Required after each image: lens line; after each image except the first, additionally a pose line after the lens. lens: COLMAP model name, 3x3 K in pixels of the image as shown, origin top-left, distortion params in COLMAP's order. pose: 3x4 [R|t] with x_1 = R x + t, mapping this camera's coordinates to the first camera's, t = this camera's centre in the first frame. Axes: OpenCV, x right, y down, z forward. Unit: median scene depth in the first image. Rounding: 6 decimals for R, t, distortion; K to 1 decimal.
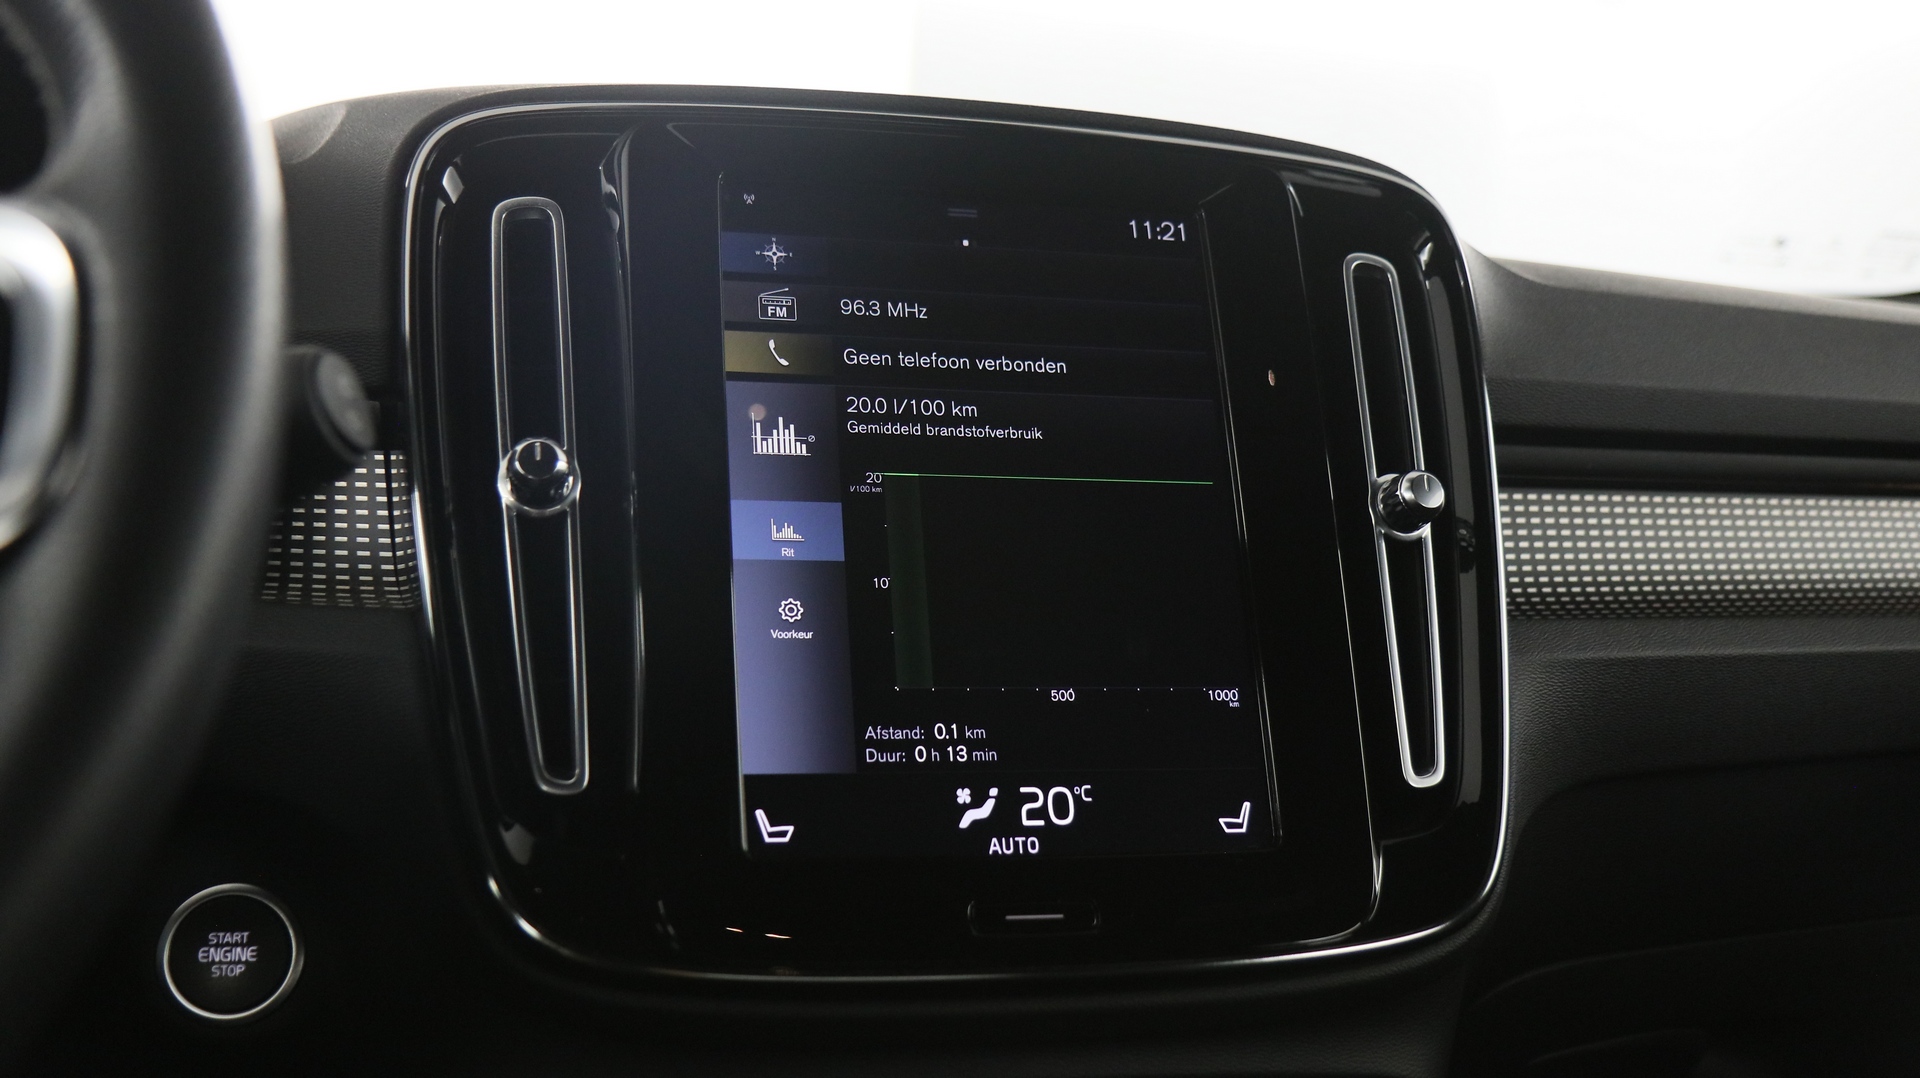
lens RADIAL K [[2031.5, 0, 966.4], [0, 2031.5, 552.7], [0, 0, 1]] dist [-0.067903, 0.000000]
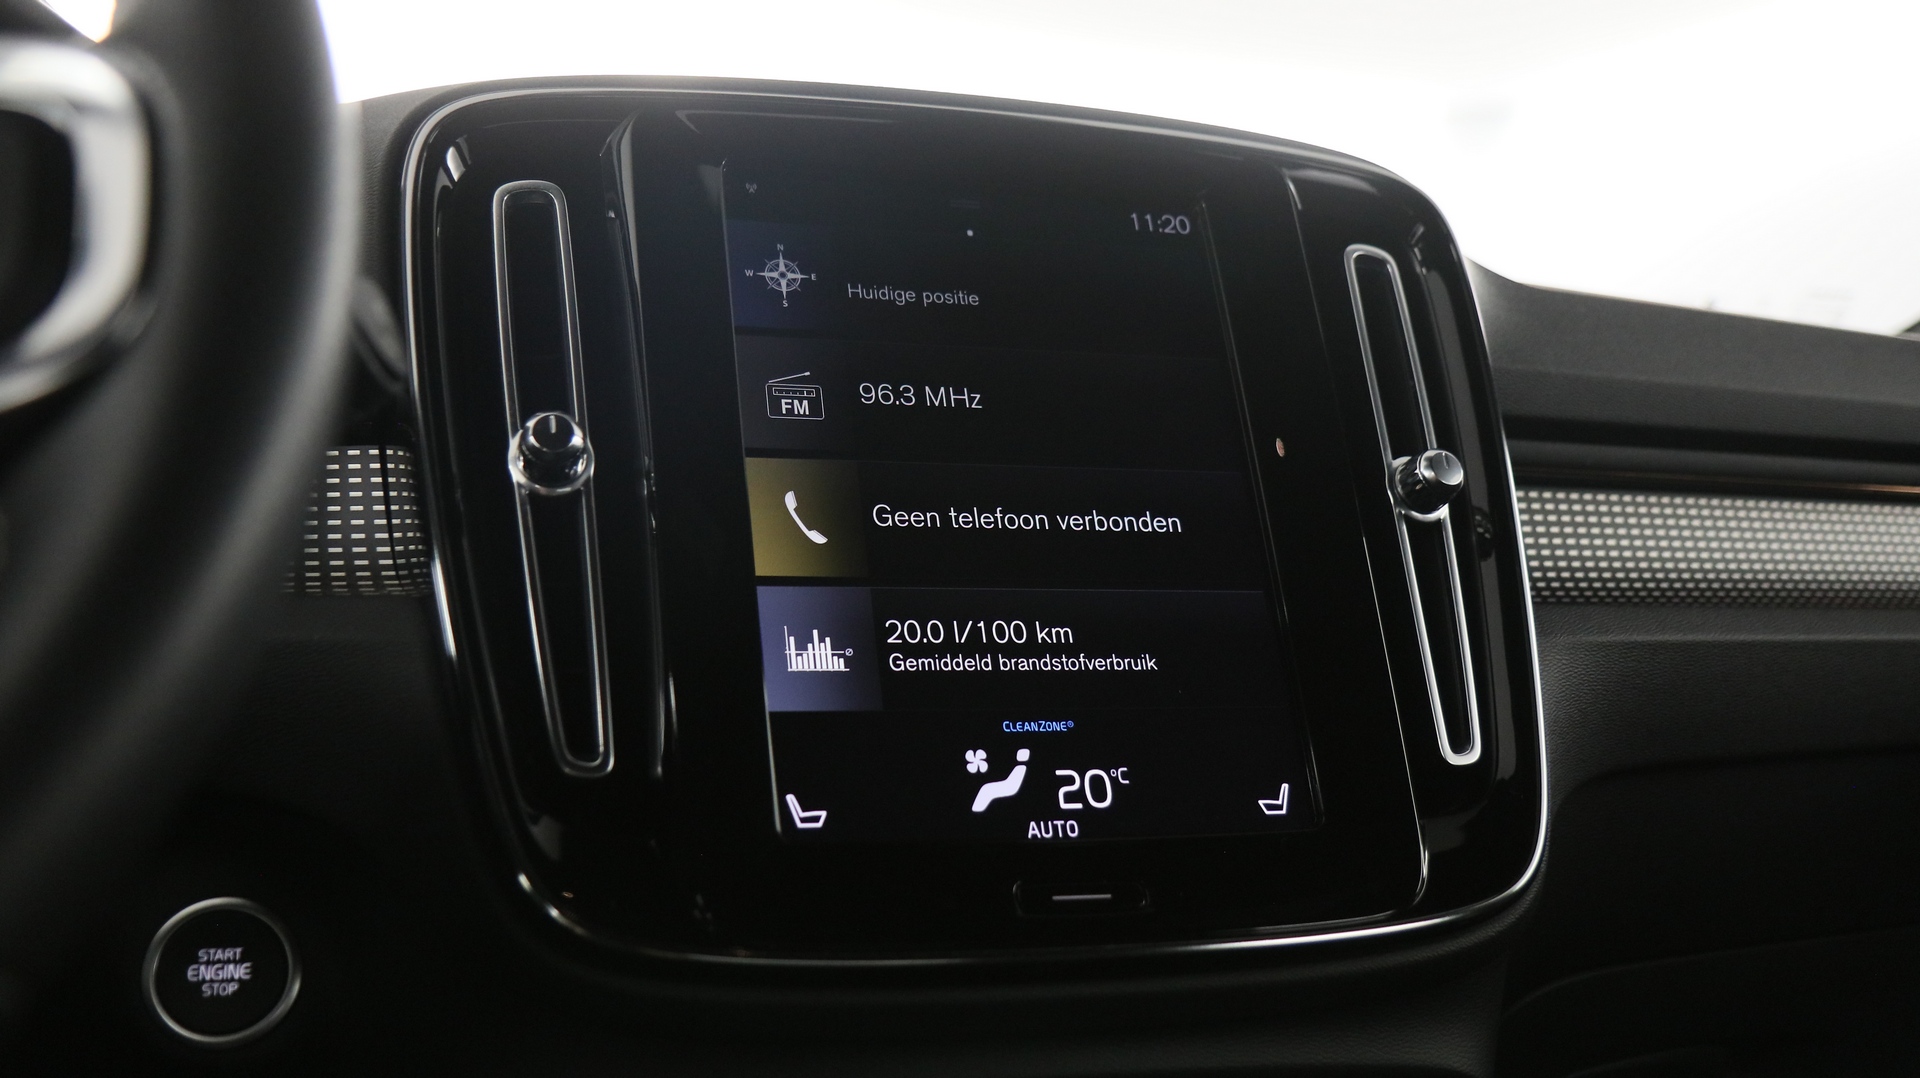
lens RADIAL K [[2031.5, 0, 962.1], [0, 2031.5, 545.1], [0, 0, 1]] dist [-0.067903, 0.000000]
pose [[0.998192, -0.024957, 0.054685, -0.066536], [0.029564, 0.995932, -0.085117, 0.088186], [-0.052338, 0.086580, 0.994869, 0.035113]]
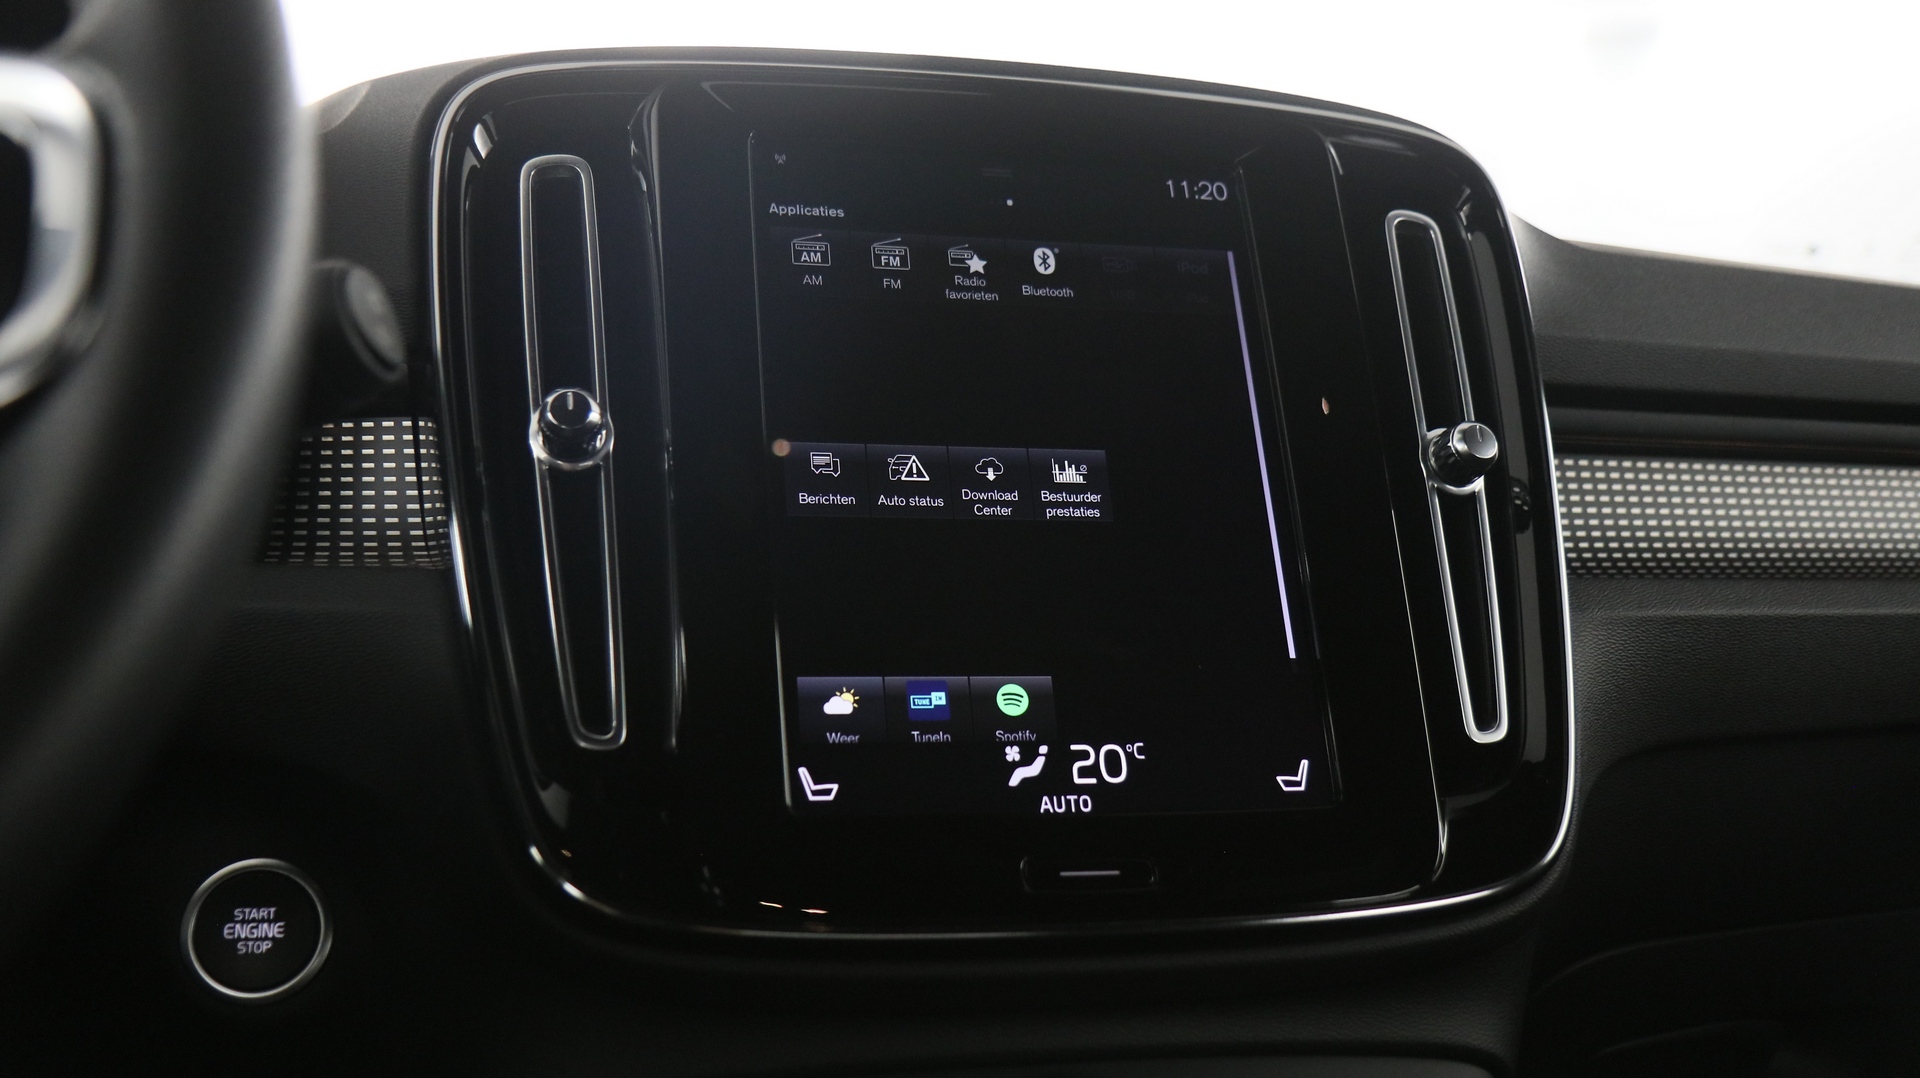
lens RADIAL K [[2031.5, 0, 958.3], [0, 2031.5, 556.2], [0, 0, 1]] dist [-0.067903, 0.000000]
pose [[0.999731, -0.019356, -0.012805, -0.012646], [0.018758, 0.998797, -0.045312, 0.067331], [0.013666, 0.045060, 0.998891, 0.028827]]
